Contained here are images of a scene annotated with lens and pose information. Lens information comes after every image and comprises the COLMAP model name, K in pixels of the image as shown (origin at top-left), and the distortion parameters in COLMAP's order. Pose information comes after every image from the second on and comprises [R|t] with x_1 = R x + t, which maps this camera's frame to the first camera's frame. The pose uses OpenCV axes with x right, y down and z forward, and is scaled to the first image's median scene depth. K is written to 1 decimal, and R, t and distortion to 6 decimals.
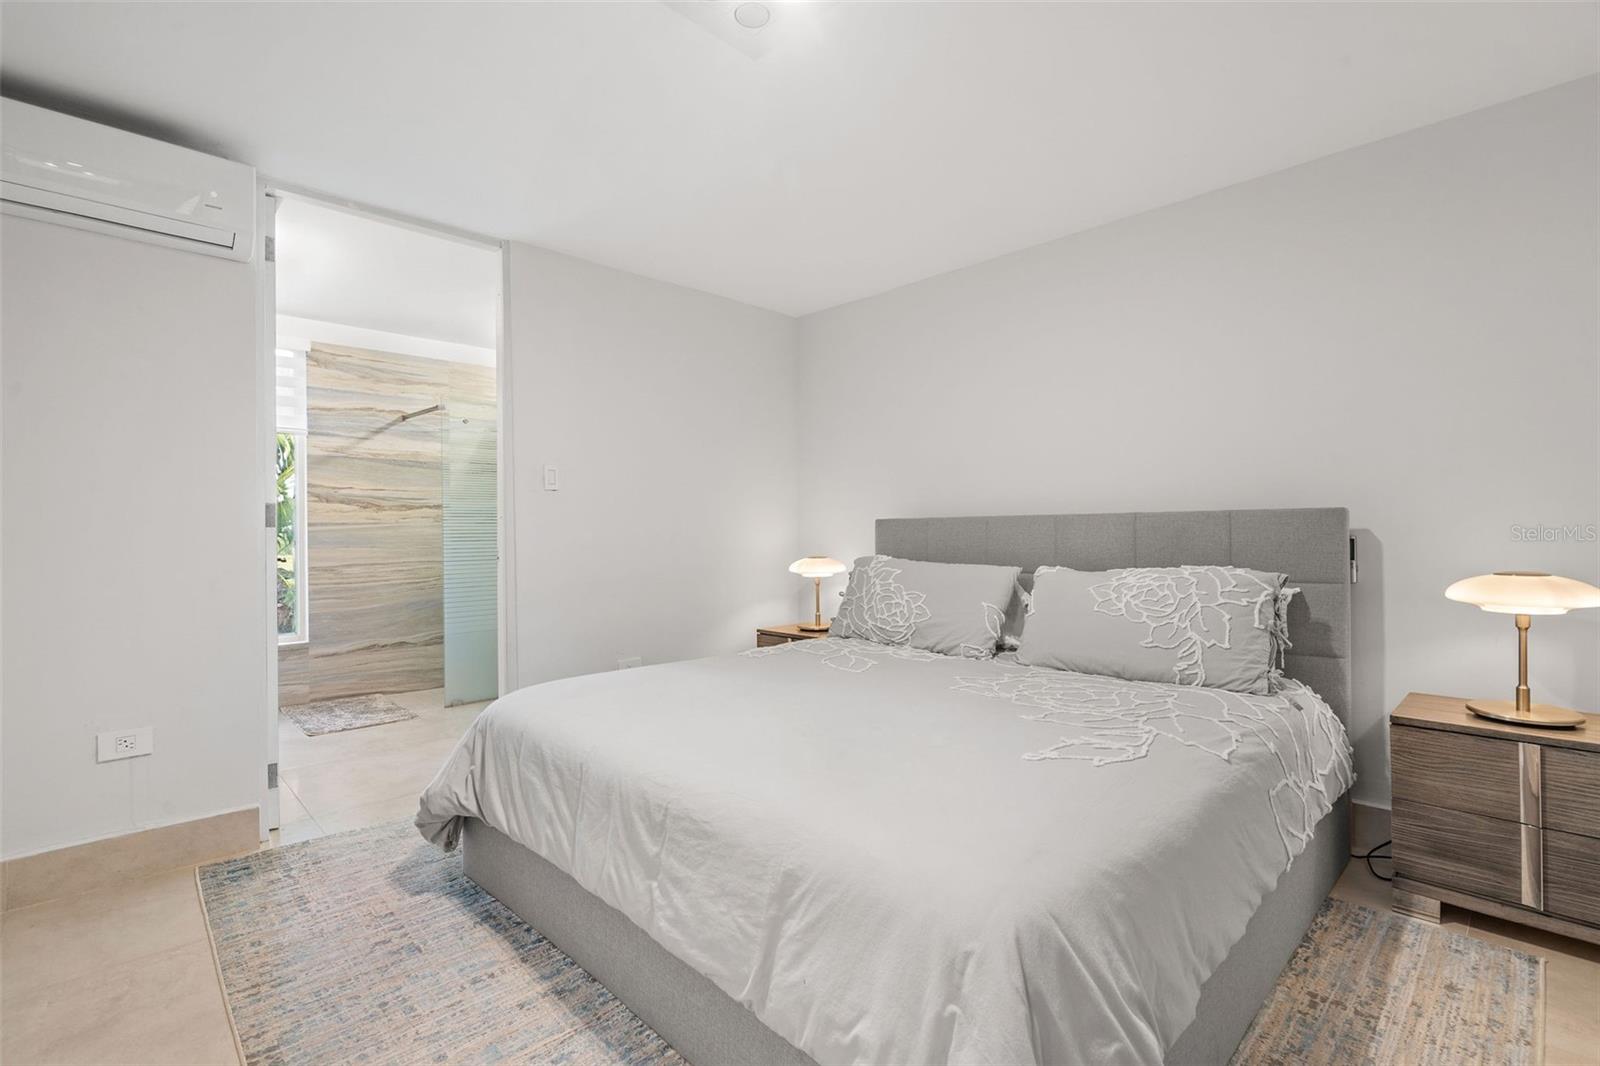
lens RADIAL K [[733.2, 0, 799.6], [0, 733.2, 535.1], [0, 0, 1]] dist [-0.000979, -0.000069]
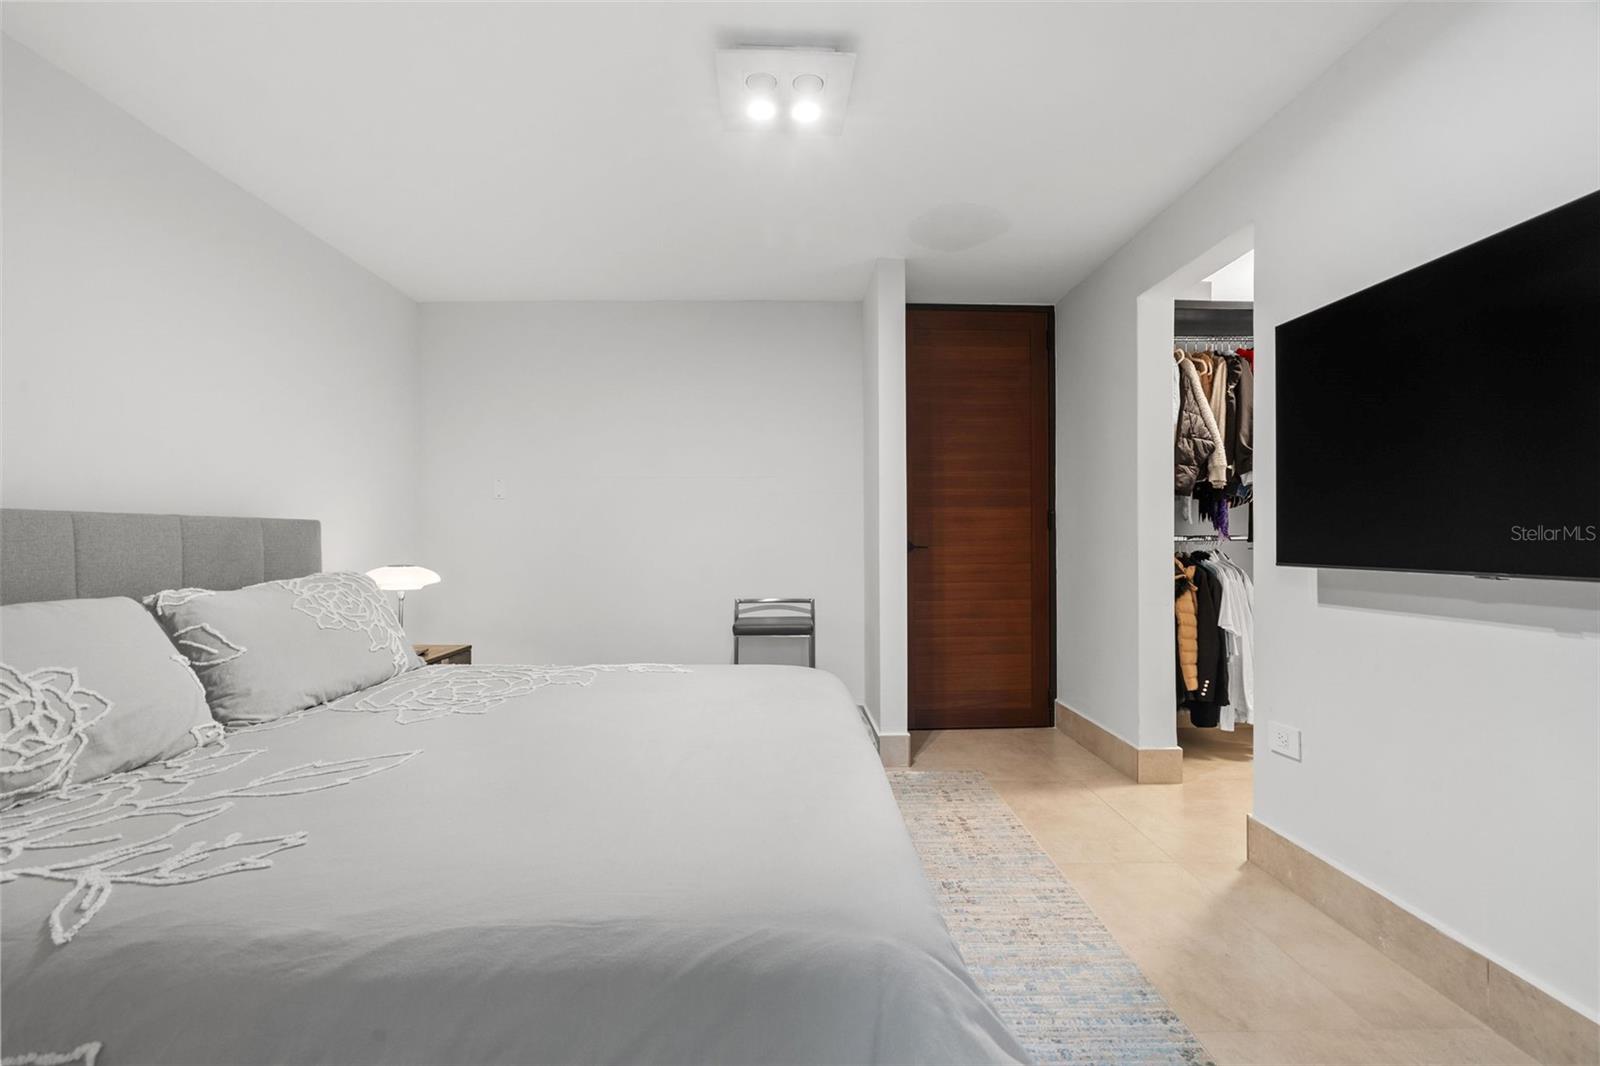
lens RADIAL K [[733.2, 0, 802.4], [0, 733.2, 535.9], [0, 0, 1]] dist [-0.000979, -0.000069]
pose [[-0.730496, 0.000074, 0.682917, -0.562176], [-0.004853, 0.999974, -0.005300, -0.007919], [-0.682899, -0.007186, -0.730477, 1.121946]]
